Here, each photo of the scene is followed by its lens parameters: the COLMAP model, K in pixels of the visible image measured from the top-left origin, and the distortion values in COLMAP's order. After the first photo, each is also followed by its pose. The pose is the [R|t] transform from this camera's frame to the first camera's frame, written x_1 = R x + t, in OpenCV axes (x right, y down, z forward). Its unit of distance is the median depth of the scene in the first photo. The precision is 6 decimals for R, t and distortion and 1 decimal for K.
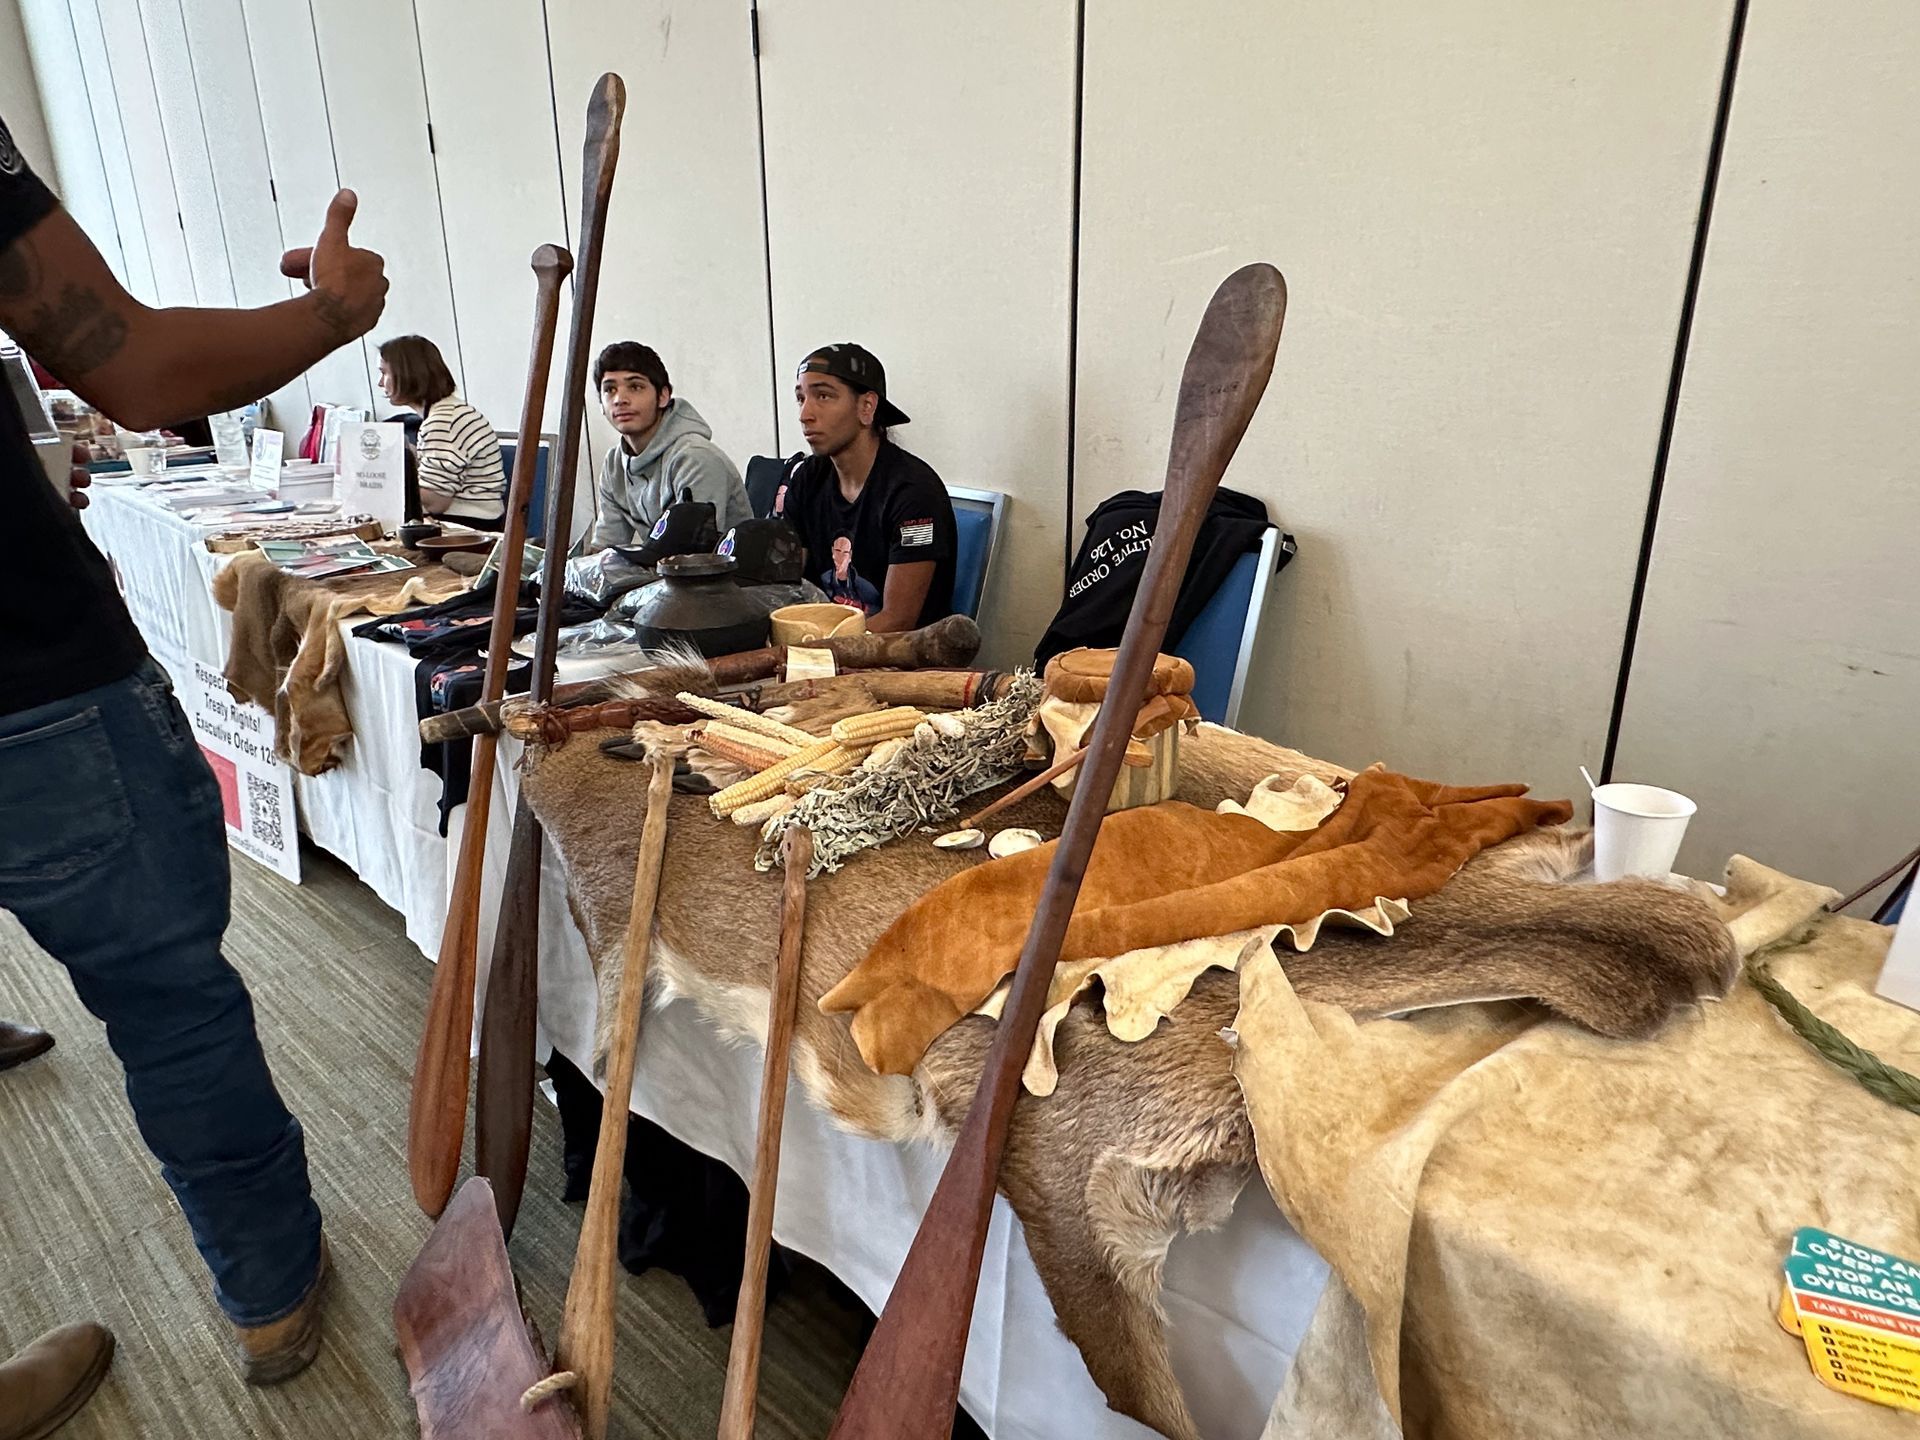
lens RADIAL K [[1190.5, 0, 929.6], [0, 1190.5, 720.6], [0, 0, 1]] dist [0.002966, 0.002108]
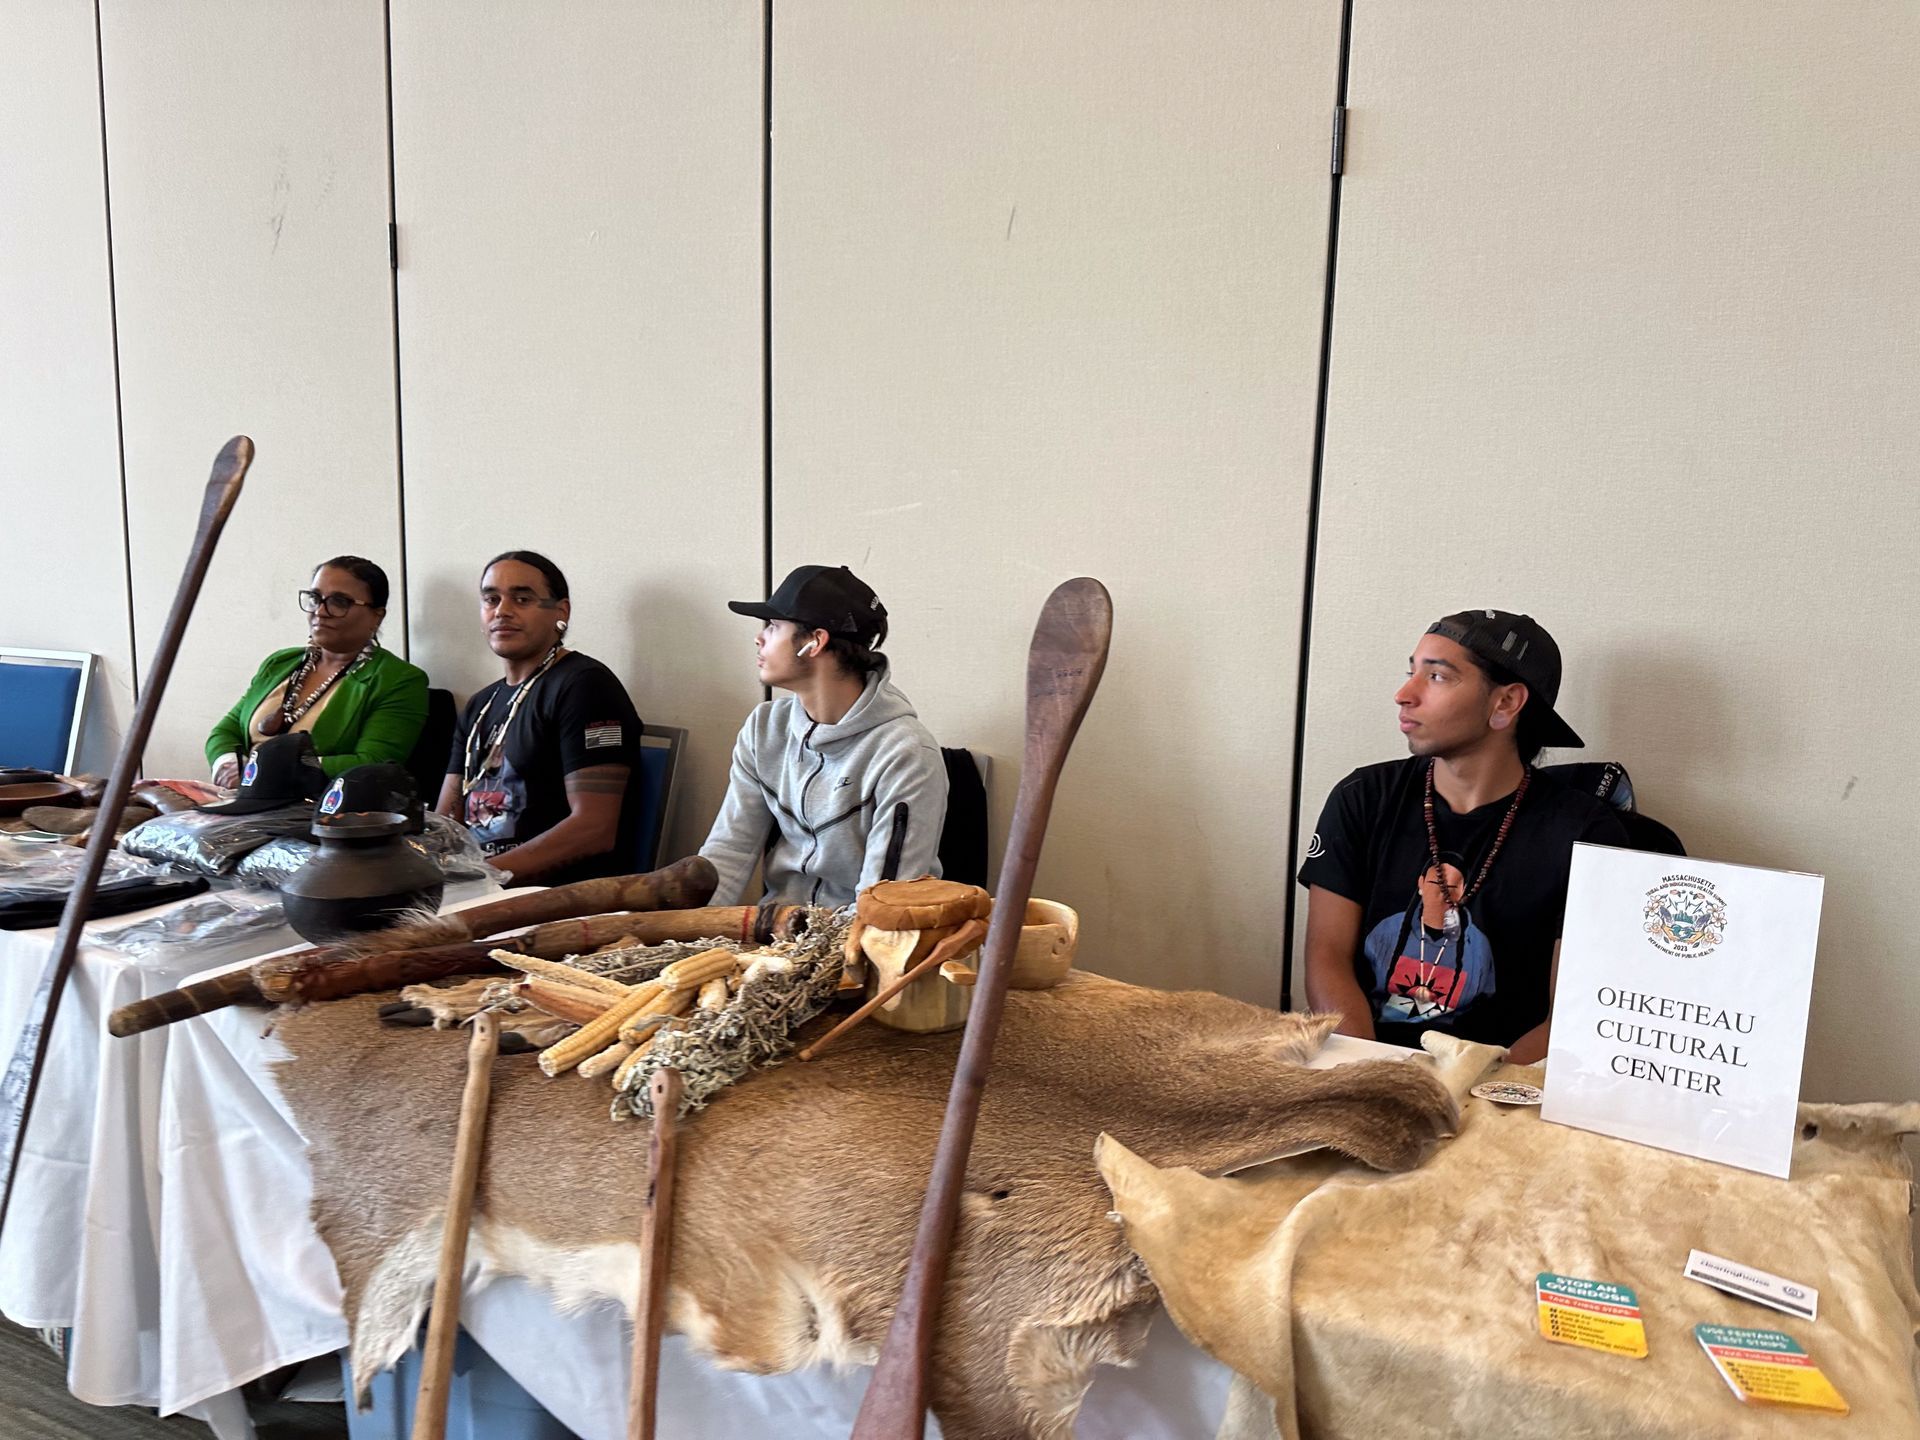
lens RADIAL K [[1342.5, 0, 951.5], [0, 1342.5, 731.8], [0, 0, 1]] dist [0.037295, -0.032666]
pose [[0.946677, -0.011487, 0.321979, -0.322031], [0.066986, 0.984543, -0.161825, 0.008831], [-0.315143, 0.174764, 0.932814, -0.282132]]
